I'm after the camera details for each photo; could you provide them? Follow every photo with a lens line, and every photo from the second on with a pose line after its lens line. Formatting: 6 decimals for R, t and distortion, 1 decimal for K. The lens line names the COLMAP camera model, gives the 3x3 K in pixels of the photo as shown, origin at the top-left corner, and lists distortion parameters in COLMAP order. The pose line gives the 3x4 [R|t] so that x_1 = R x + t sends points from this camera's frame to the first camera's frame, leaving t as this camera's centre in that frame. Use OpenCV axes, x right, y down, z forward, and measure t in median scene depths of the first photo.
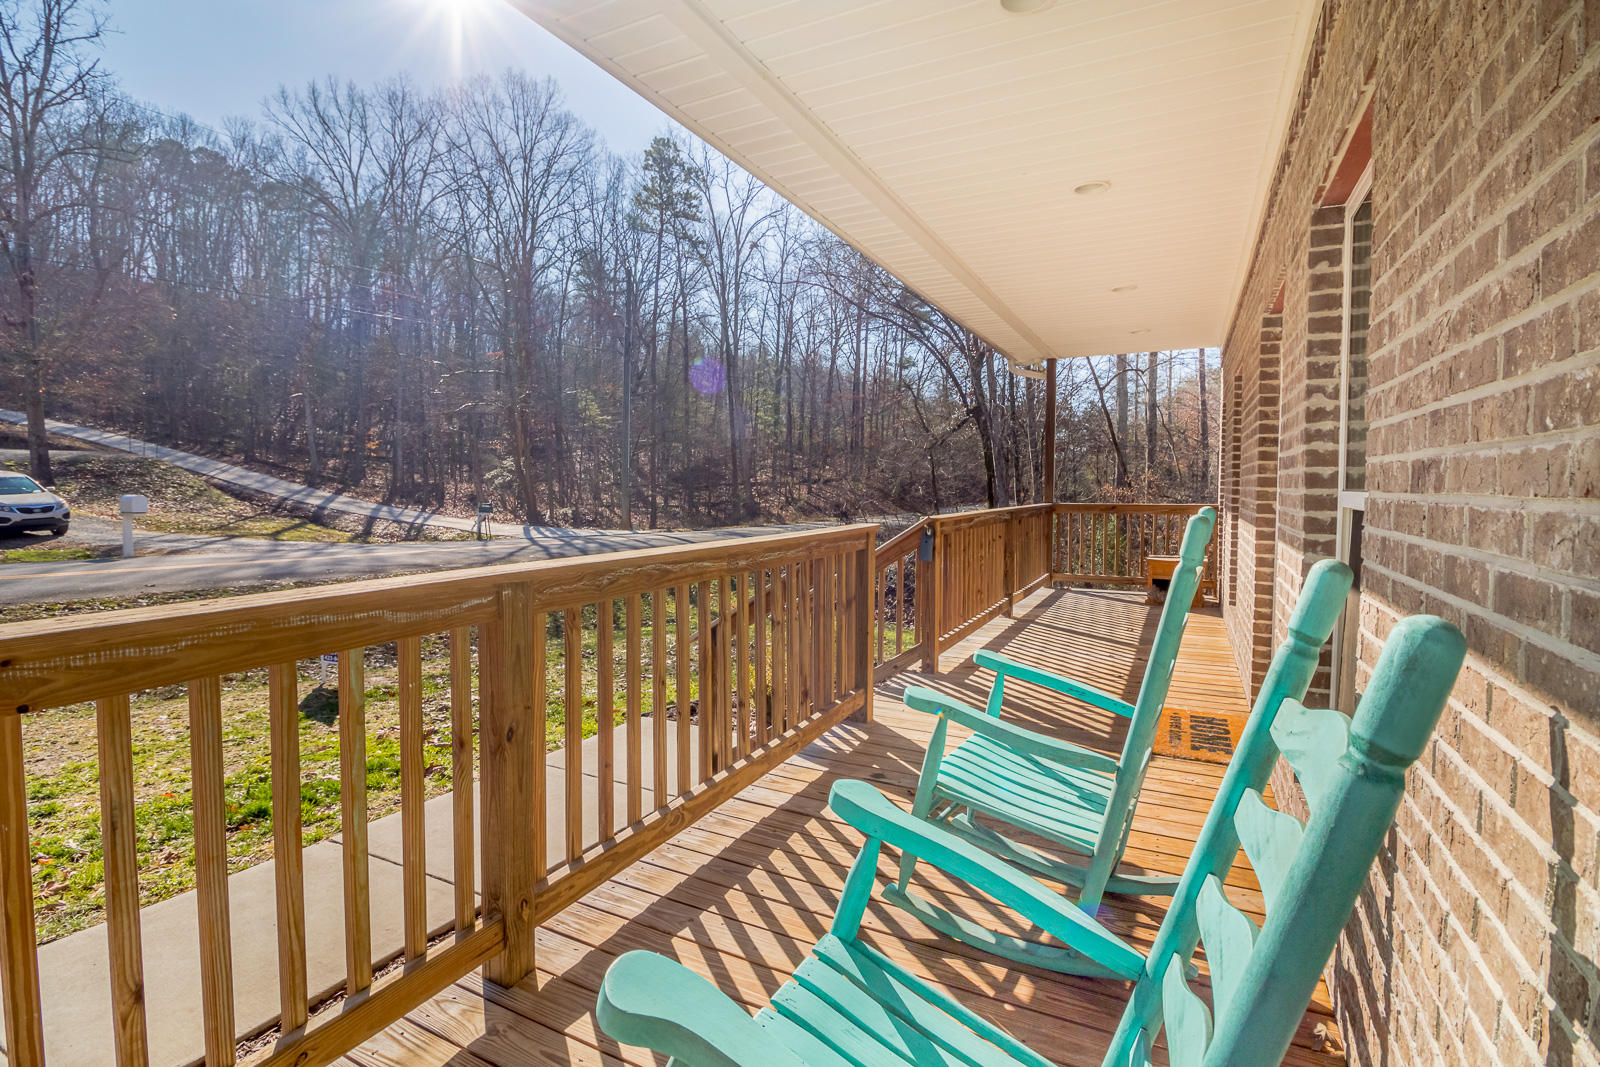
lens RADIAL K [[754.6, 0, 801.3], [0, 754.6, 525.6], [0, 0, 1]] dist [-0.003241, -0.000142]
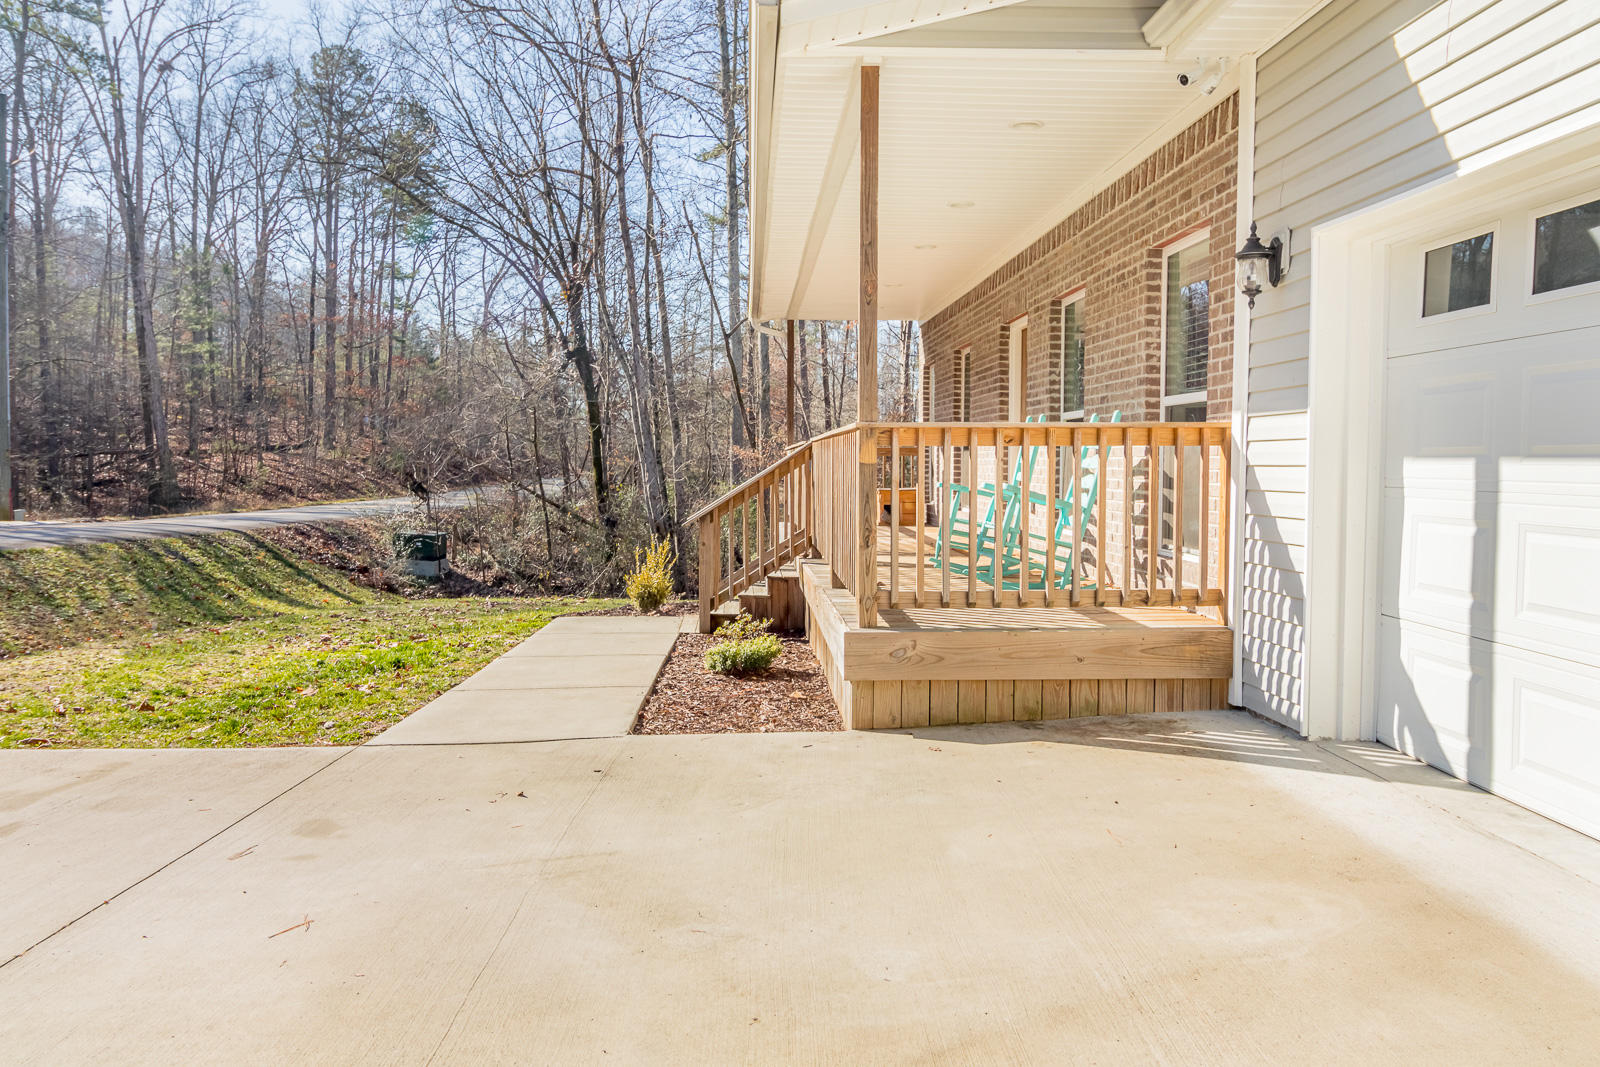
lens RADIAL K [[1173.4, 0, 798.5], [0, 1173.4, 534.1], [0, 0, 1]] dist [0.008429, 0.002212]
pose [[0.864119, -0.025862, 0.502622, -2.002093], [0.022458, 0.999665, 0.012828, 0.284062], [-0.502786, 0.000203, 0.864411, -1.925348]]
